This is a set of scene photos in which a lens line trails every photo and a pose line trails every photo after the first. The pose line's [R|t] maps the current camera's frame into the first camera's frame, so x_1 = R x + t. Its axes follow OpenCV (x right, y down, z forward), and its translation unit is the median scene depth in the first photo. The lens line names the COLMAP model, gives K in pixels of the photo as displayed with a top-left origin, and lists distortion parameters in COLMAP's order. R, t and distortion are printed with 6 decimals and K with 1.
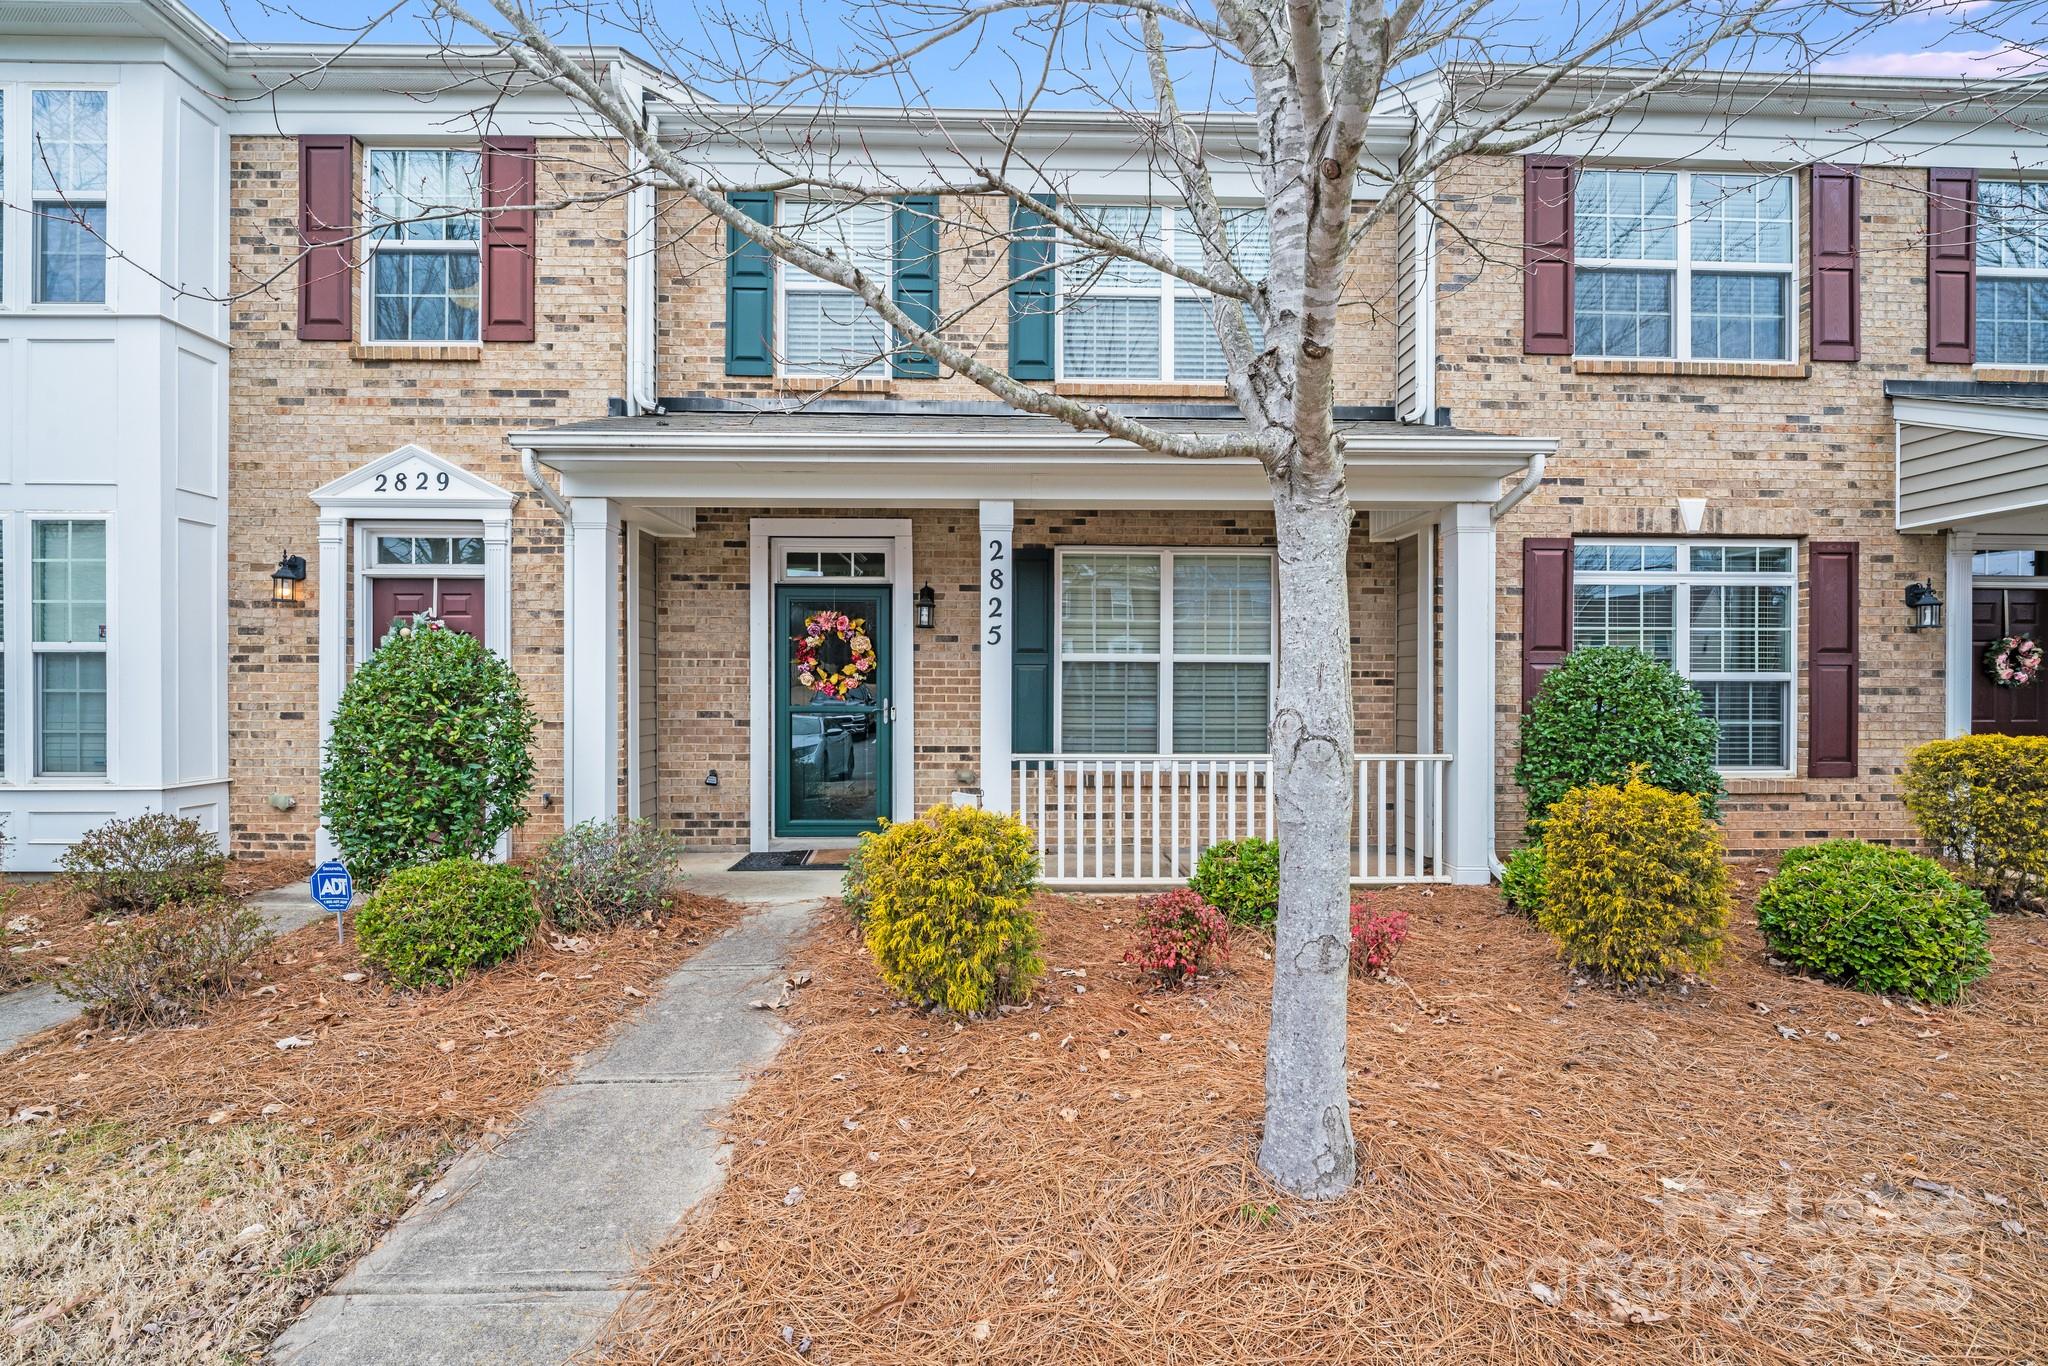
lens RADIAL K [[849.1, 0, 1020.2], [0, 849.1, 673.1], [0, 0, 1]] dist [-0.005822, -0.000303]
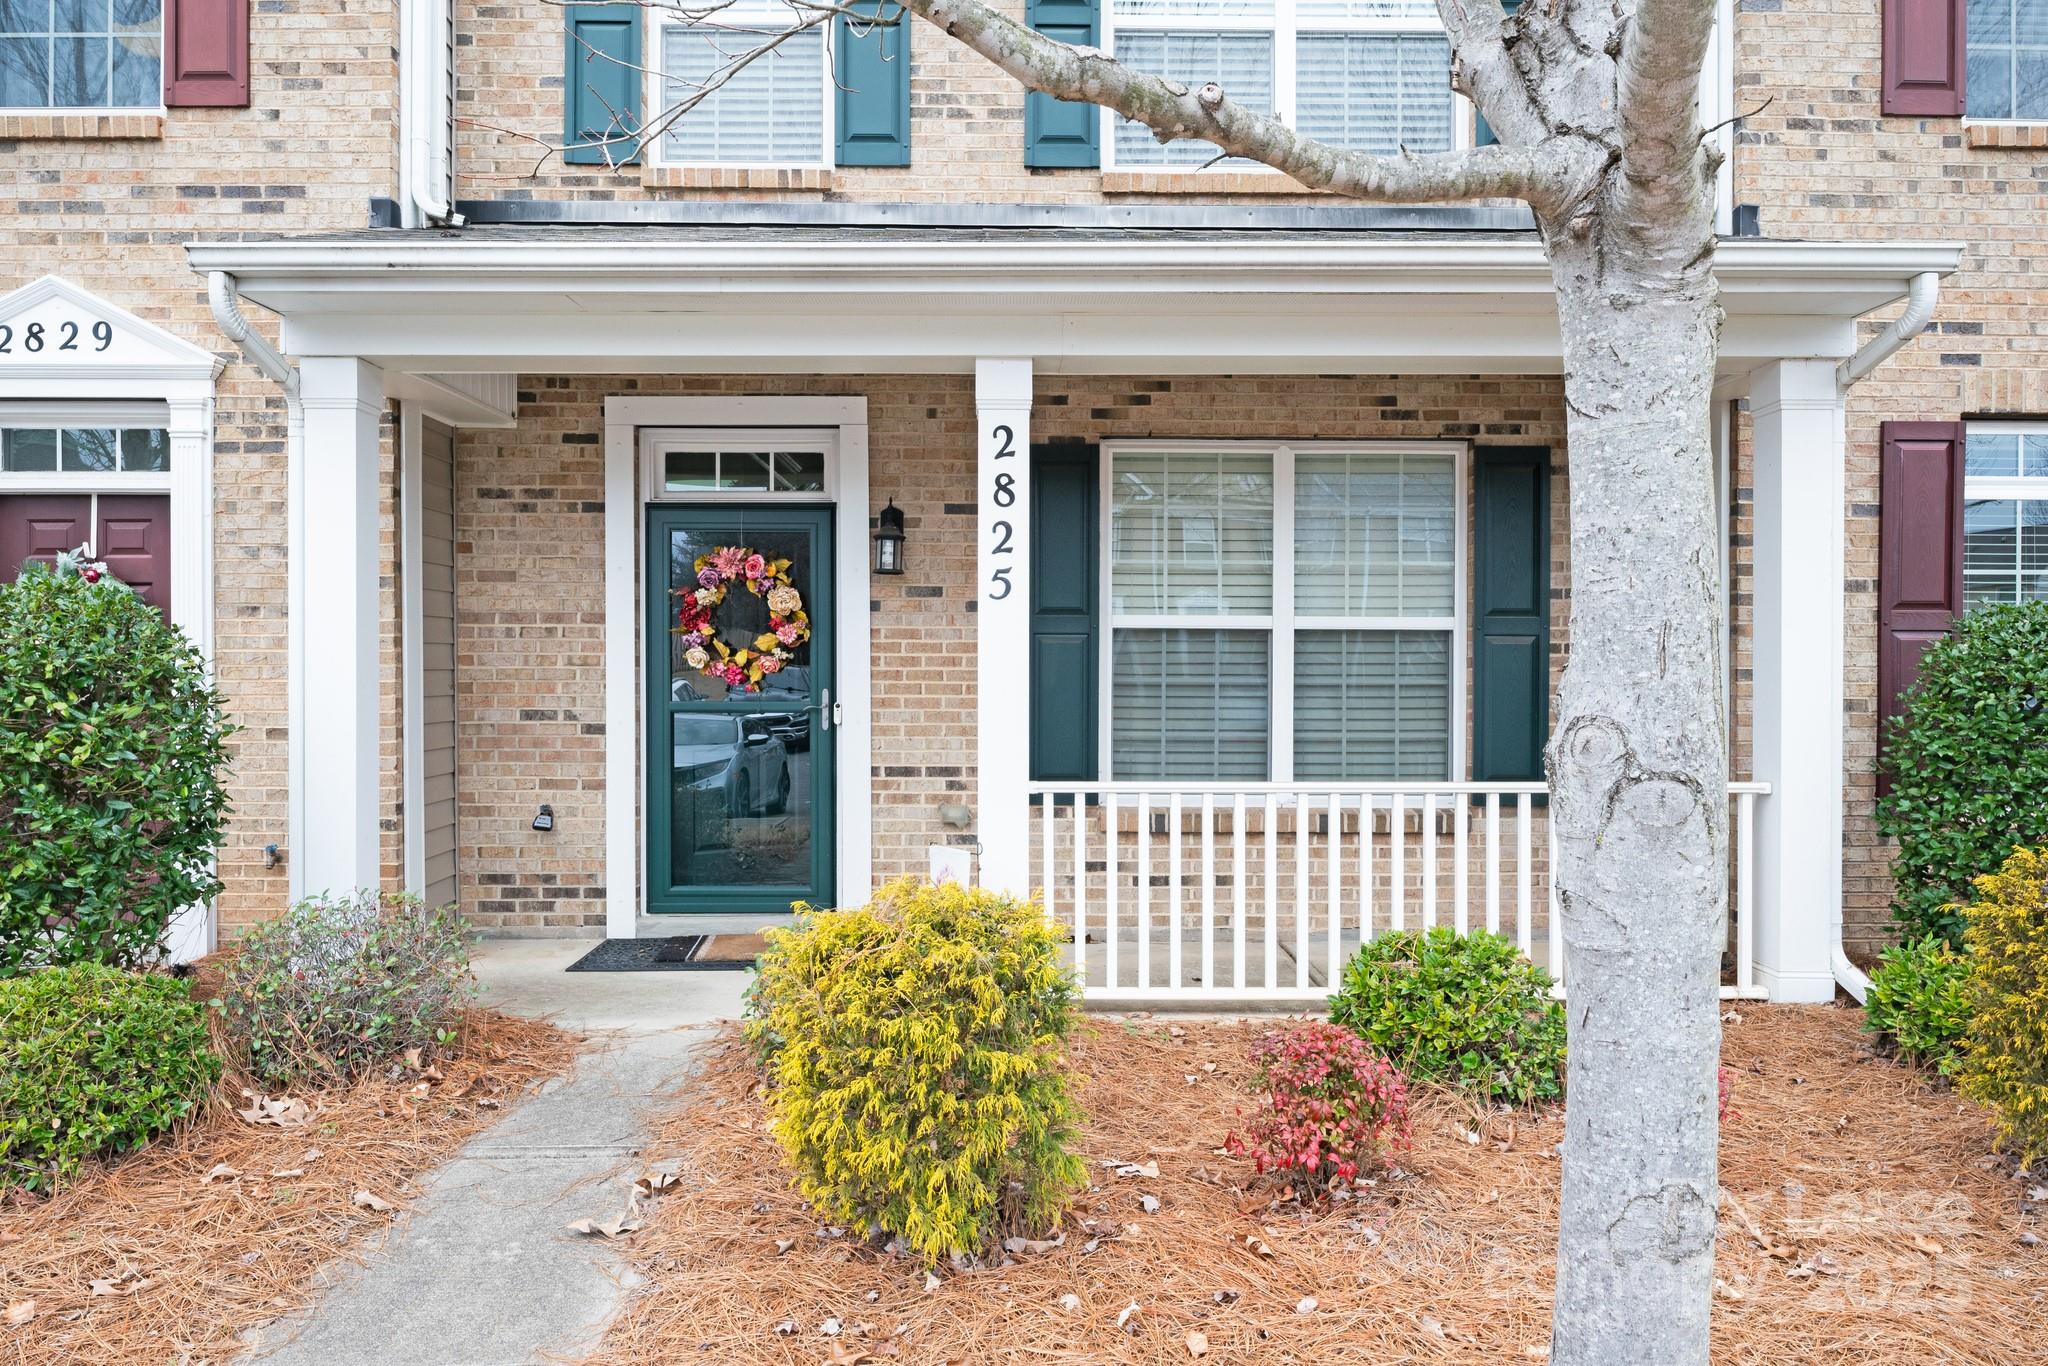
lens RADIAL K [[1261.0, 0, 1023.5], [0, 1261.0, 656.2], [0, 0, 1]] dist [-0.004931, -0.002310]
pose [[0.999853, -0.000909, -0.017099, 0.000717], [0.001000, 0.999985, 0.005338, 0.001365], [0.017094, -0.005354, 0.999840, 0.099321]]
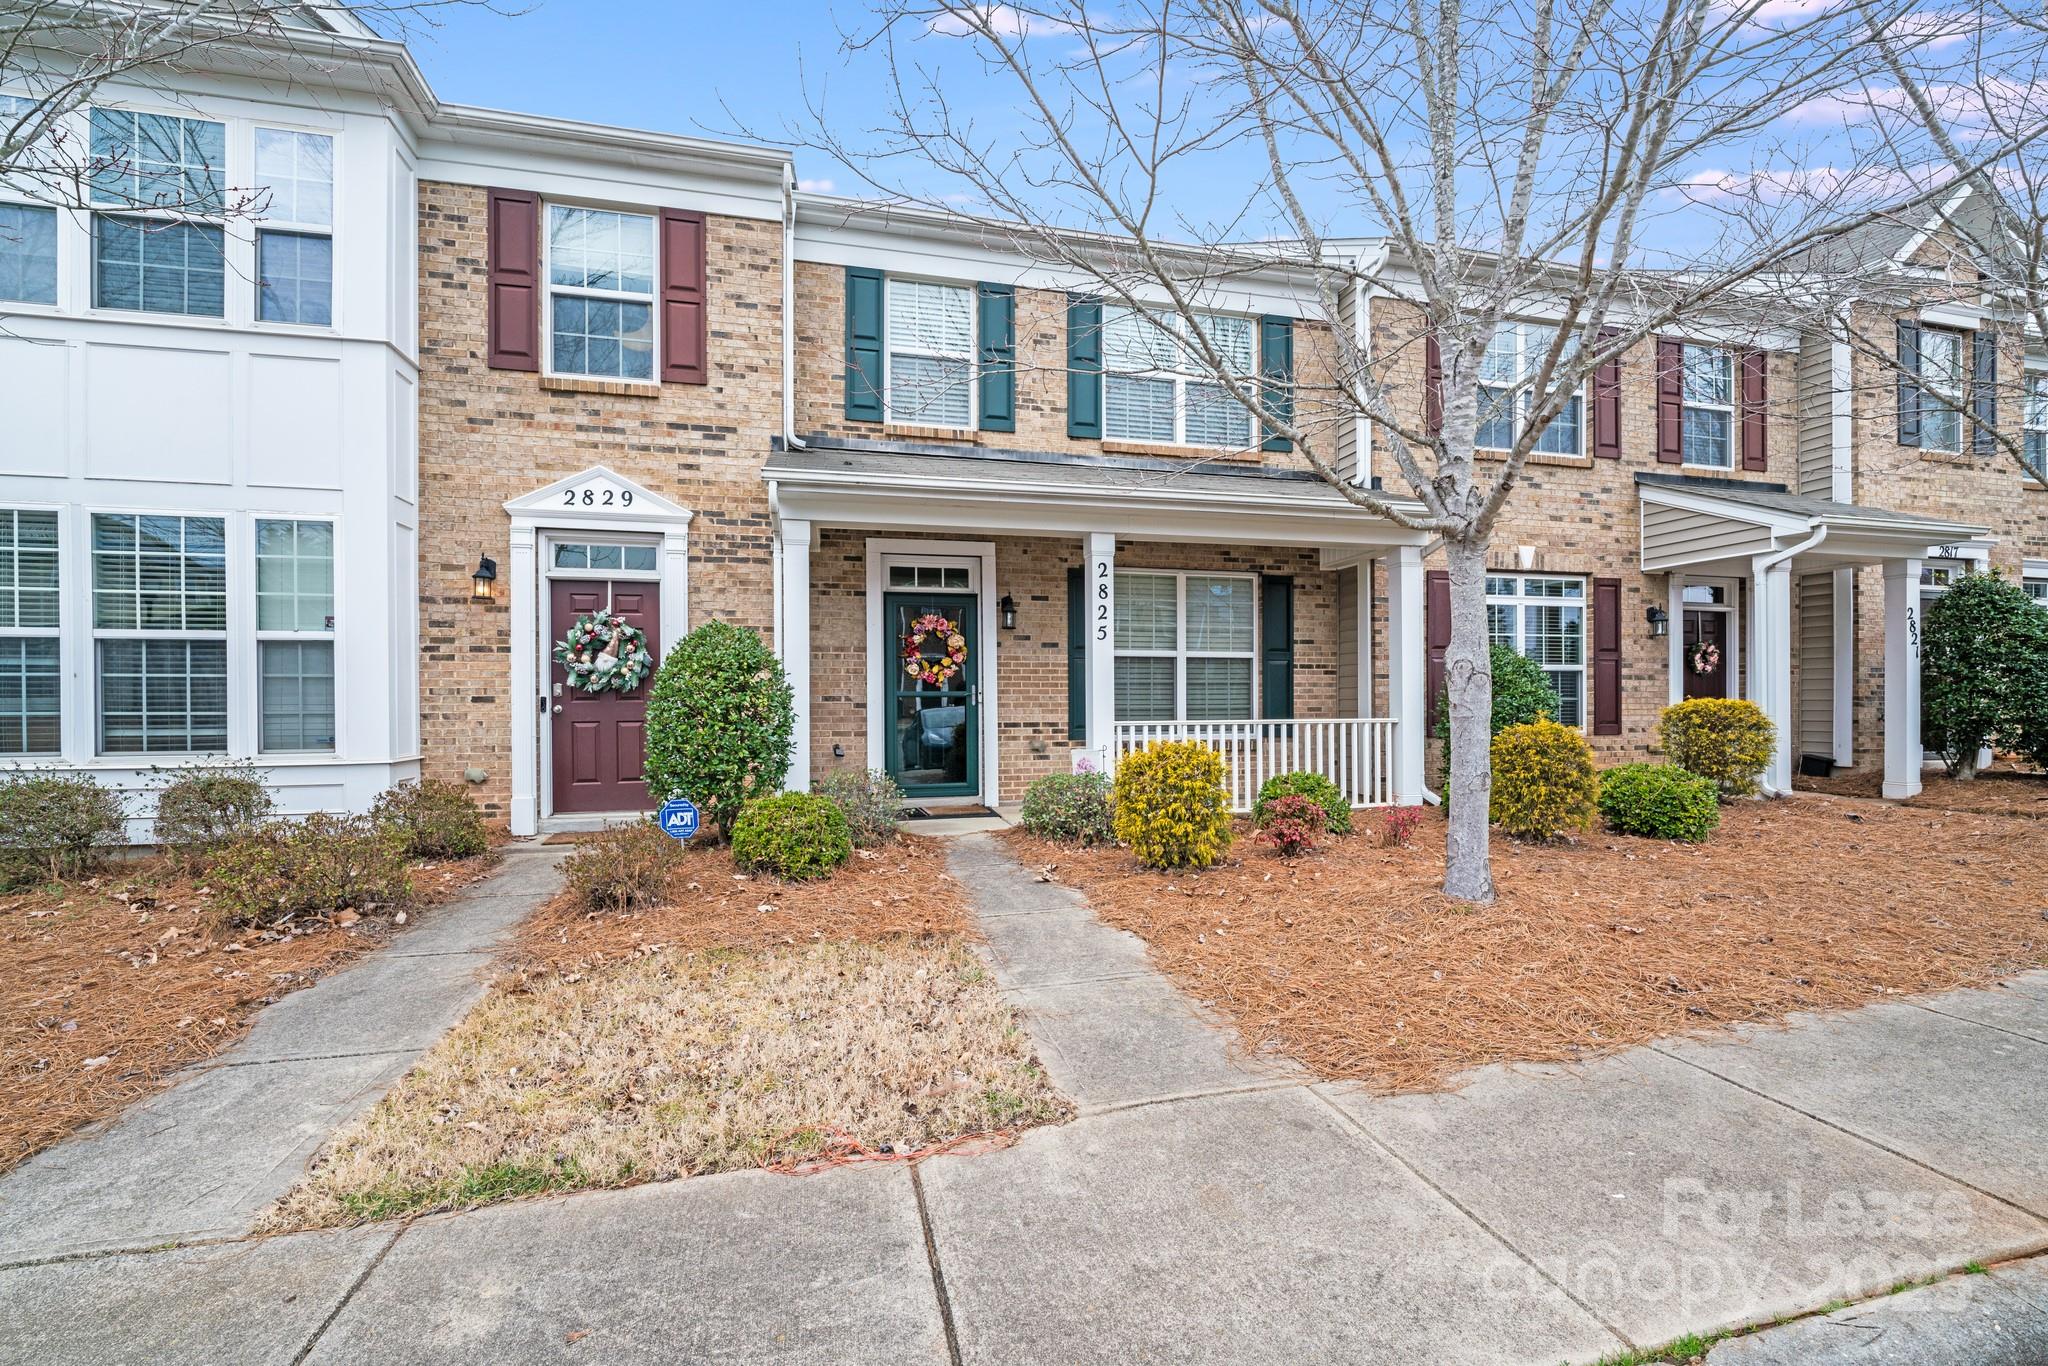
lens RADIAL K [[842.0, 0, 1011.1], [0, 842.0, 684.7], [0, 0, 1]] dist [-0.000405, -0.000251]
pose [[0.977402, -0.003030, 0.211367, -0.407081], [0.004002, 0.999983, -0.004175, 0.038079], [-0.211351, 0.004926, 0.977398, -0.249578]]
